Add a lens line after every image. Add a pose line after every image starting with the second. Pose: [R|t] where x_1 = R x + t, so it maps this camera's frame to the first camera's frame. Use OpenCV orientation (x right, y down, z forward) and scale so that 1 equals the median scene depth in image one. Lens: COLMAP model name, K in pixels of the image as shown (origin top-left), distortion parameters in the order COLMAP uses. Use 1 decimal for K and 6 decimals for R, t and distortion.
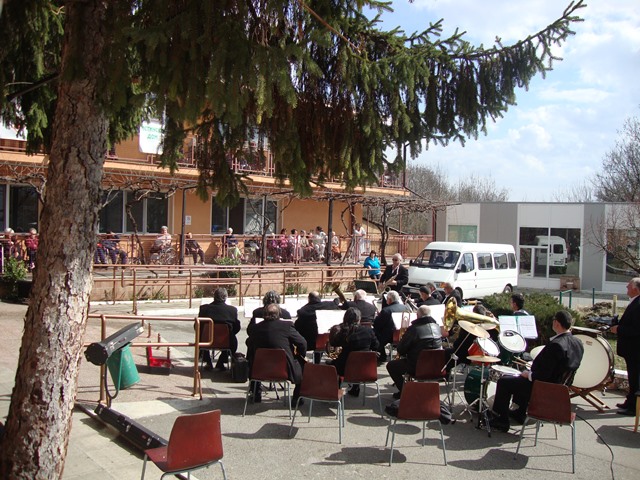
lens RADIAL K [[556.9, 0, 328.4], [0, 556.9, 240.0], [0, 0, 1]] dist [-0.189147, 0.146209]
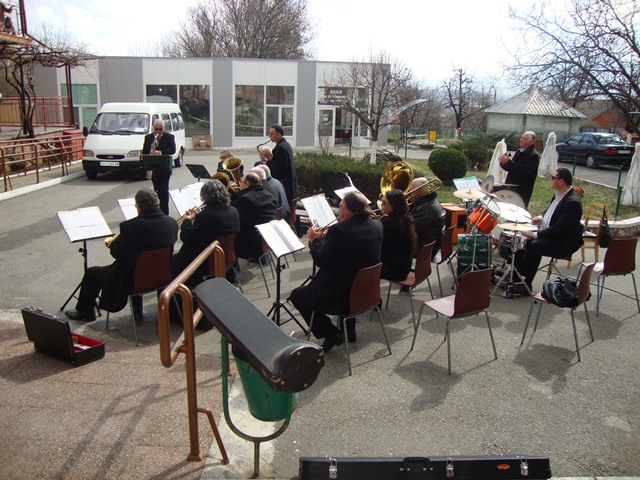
lens RADIAL K [[556.9, 0, 328.4], [0, 556.9, 240.0], [0, 0, 1]] dist [-0.189147, 0.146209]
pose [[0.689233, -0.194020, 0.698079, -0.198649], [0.010779, 0.966118, 0.257875, -0.003004], [-0.724460, -0.170212, 0.667972, 0.194538]]
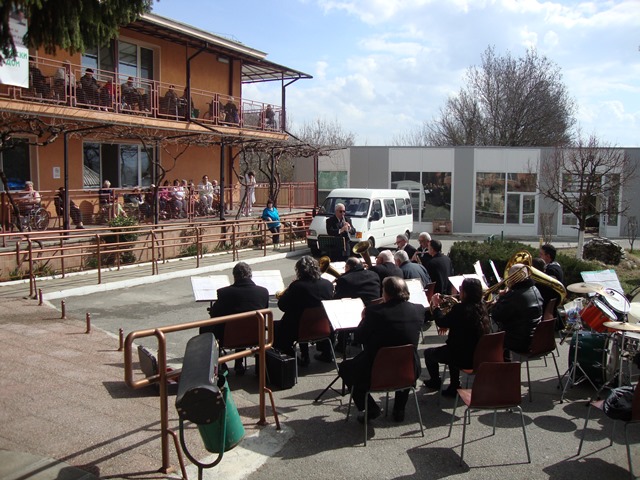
lens RADIAL K [[556.9, 0, 328.4], [0, 556.9, 240.0], [0, 0, 1]] dist [-0.189147, 0.146209]
pose [[0.946976, -0.058704, 0.315895, -0.130460], [0.029506, 0.994902, 0.096434, -0.001751], [-0.319946, -0.082000, 0.943881, 0.125007]]
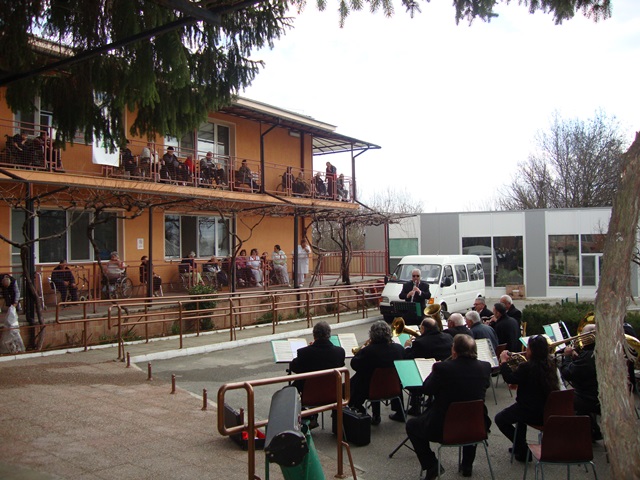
lens RADIAL K [[556.9, 0, 328.4], [0, 556.9, 240.0], [0, 0, 1]] dist [-0.189147, 0.146209]
pose [[0.979175, -0.043286, 0.198349, -0.136771], [0.050381, 0.998253, -0.030863, -0.001170], [-0.196667, 0.040213, 0.979645, 0.106712]]
